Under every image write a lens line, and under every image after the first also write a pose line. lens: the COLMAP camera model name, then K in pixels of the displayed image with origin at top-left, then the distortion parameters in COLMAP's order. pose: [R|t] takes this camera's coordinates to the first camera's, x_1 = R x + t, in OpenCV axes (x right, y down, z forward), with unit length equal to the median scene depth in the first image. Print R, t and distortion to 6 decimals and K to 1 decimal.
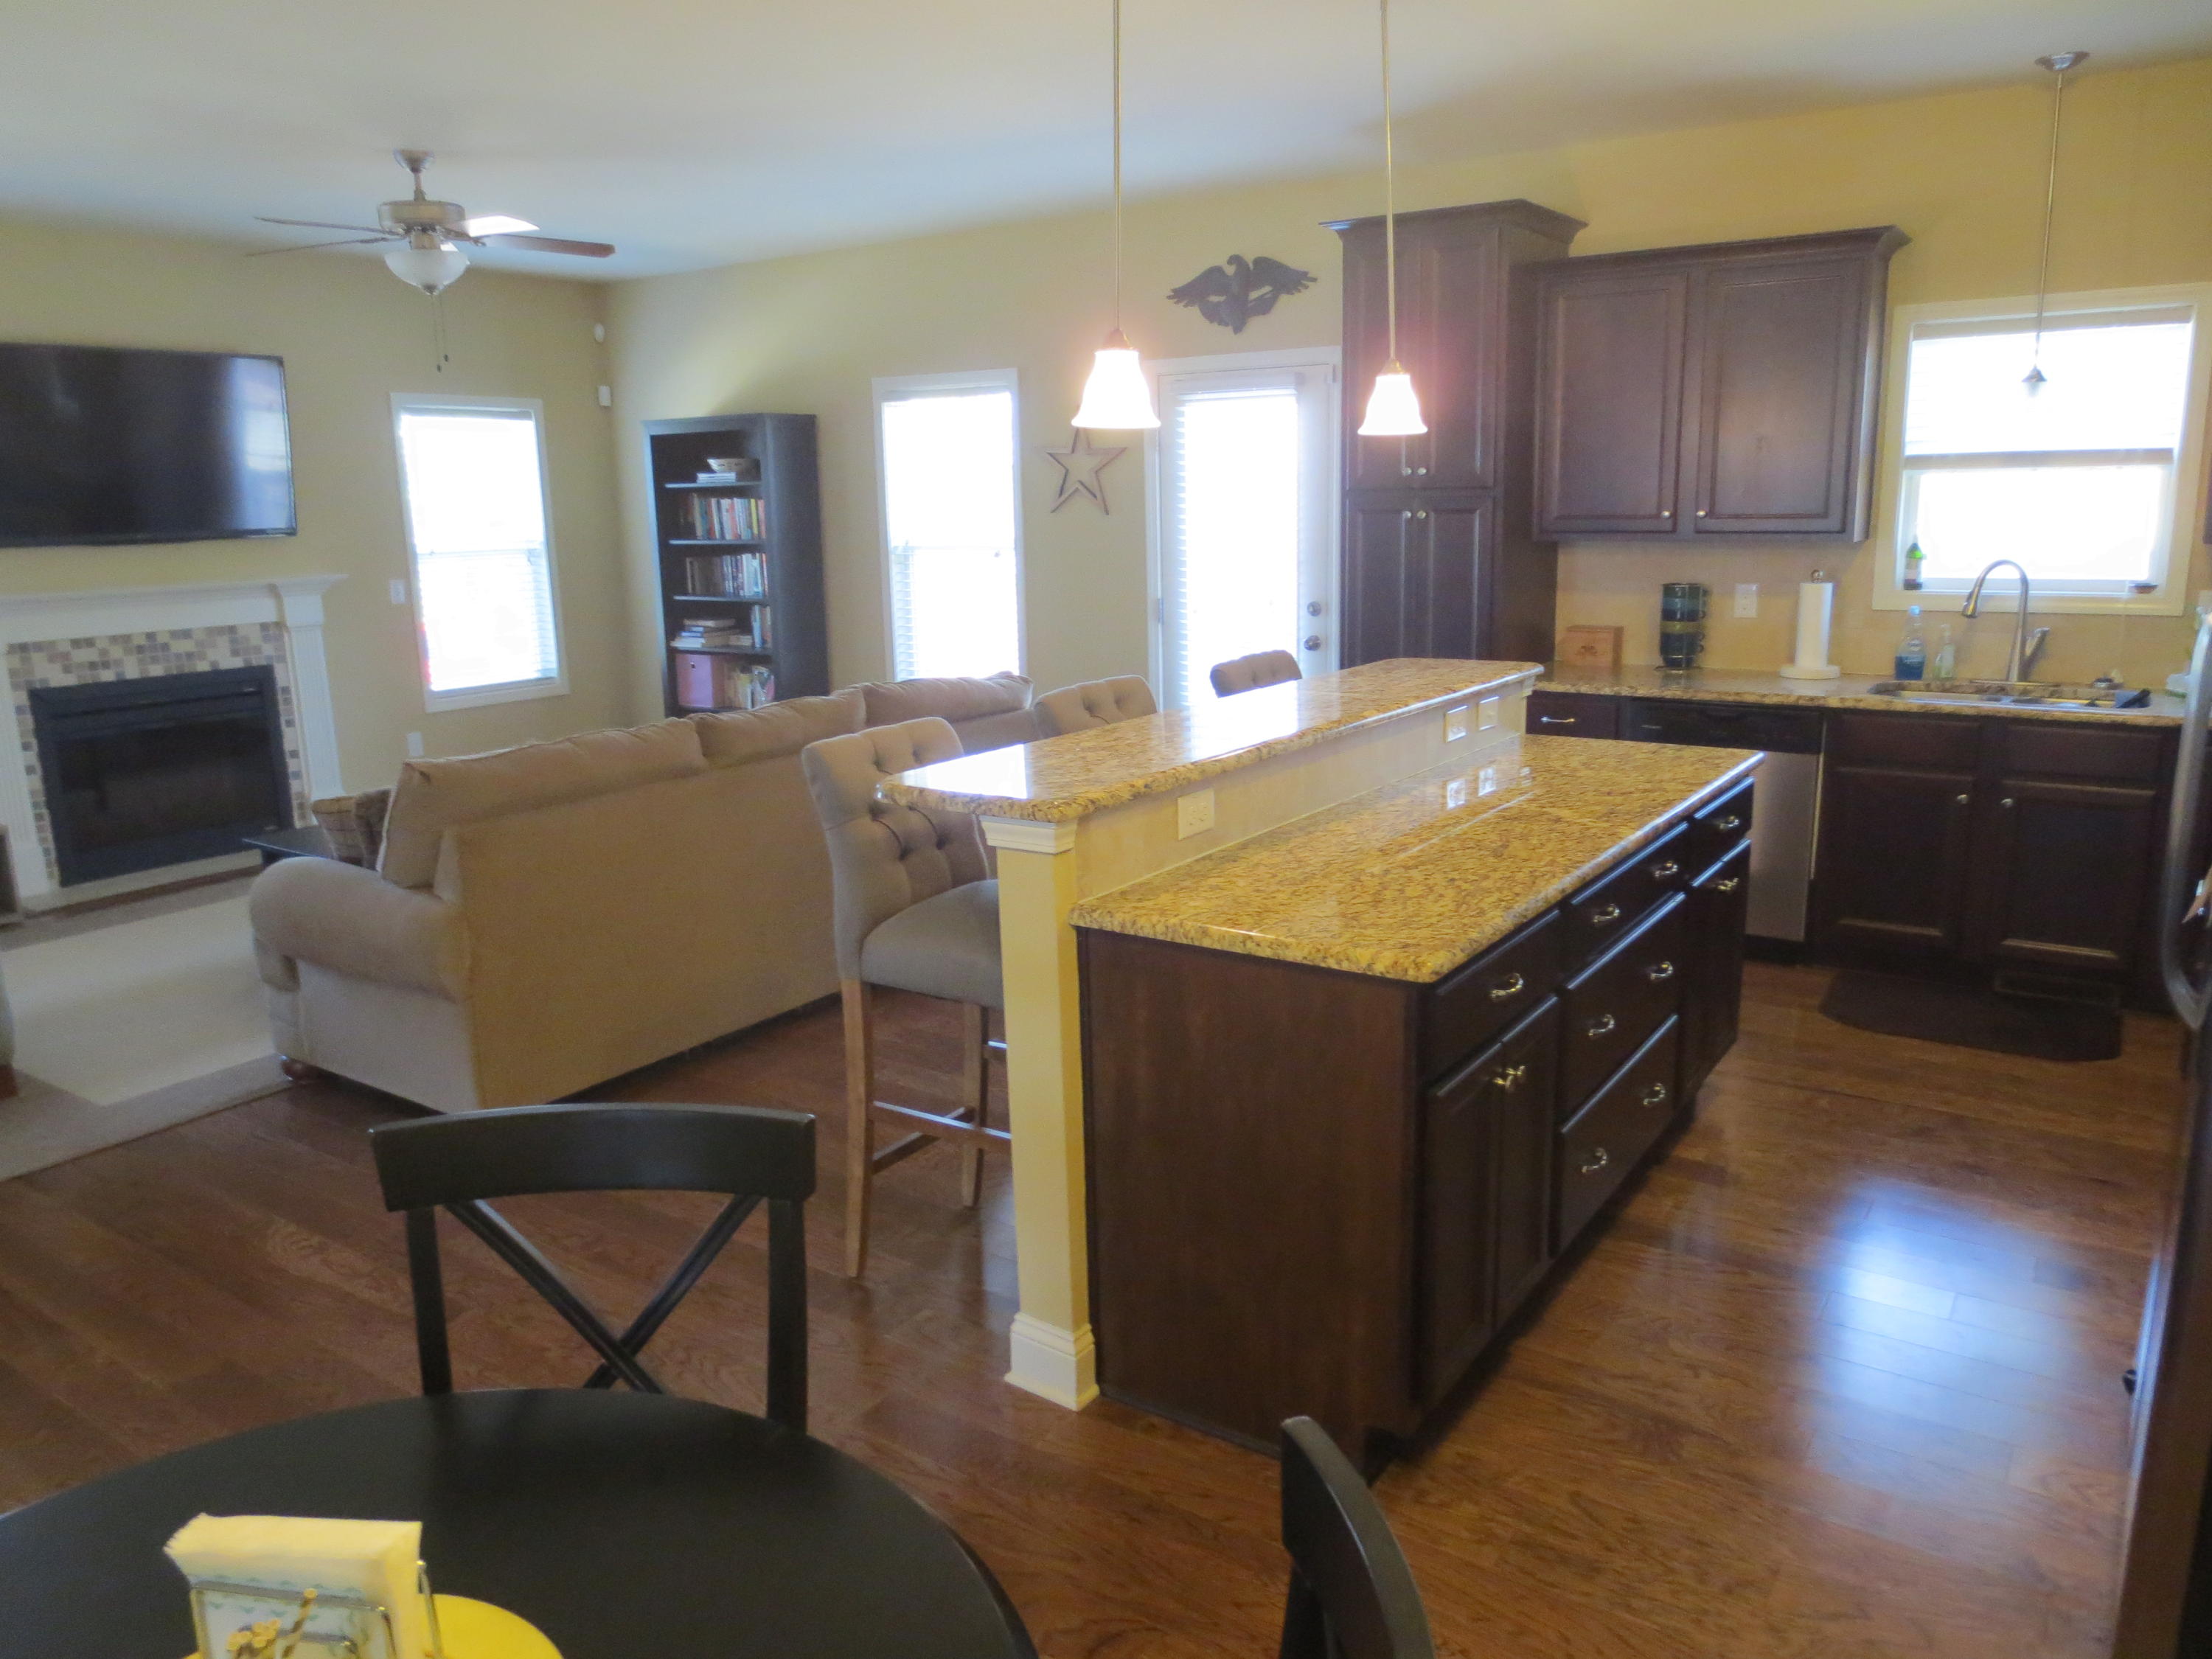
lens RADIAL K [[1548.5, 0, 1103.7], [0, 1548.5, 832.5], [0, 0, 1]] dist [-0.029478, 0.012350]
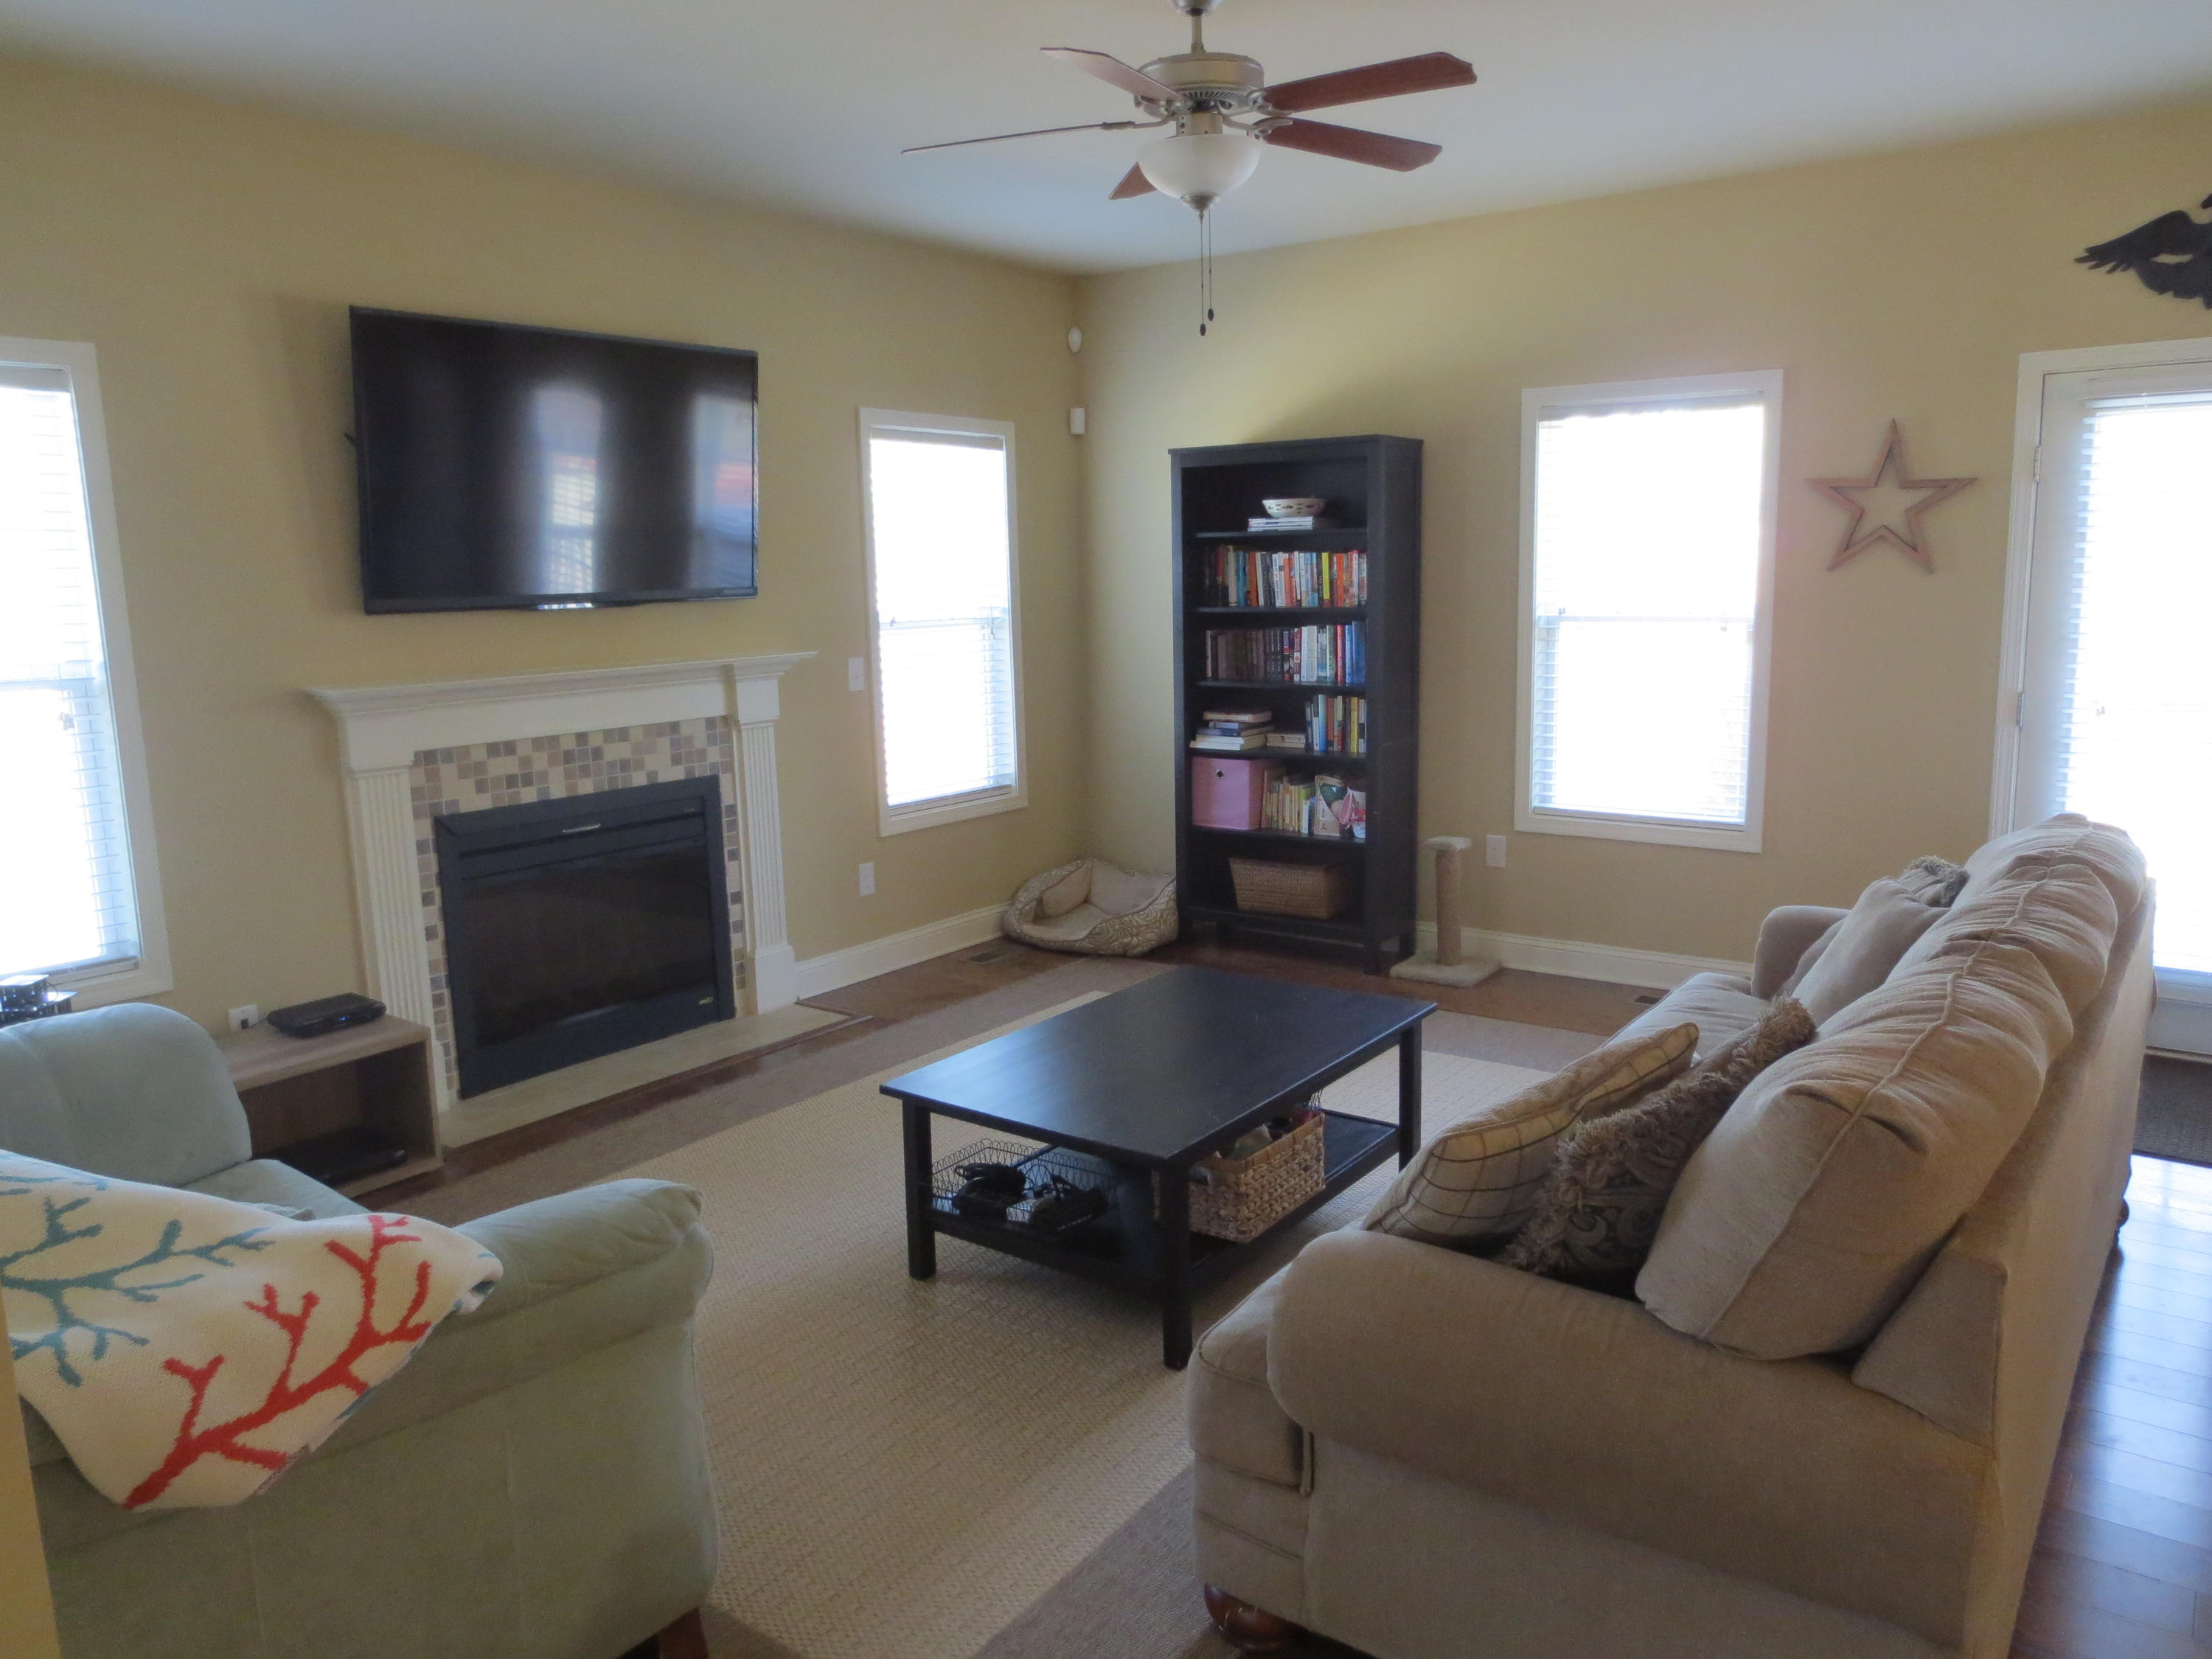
lens RADIAL K [[1548.5, 0, 1103.8], [0, 1548.5, 829.8], [0, 0, 1]] dist [-0.029478, 0.012350]
pose [[0.999230, 0.006162, -0.038758, -0.315994], [-0.007968, 0.998882, -0.046601, -0.048844], [0.038428, 0.046874, 0.998161, 0.268980]]
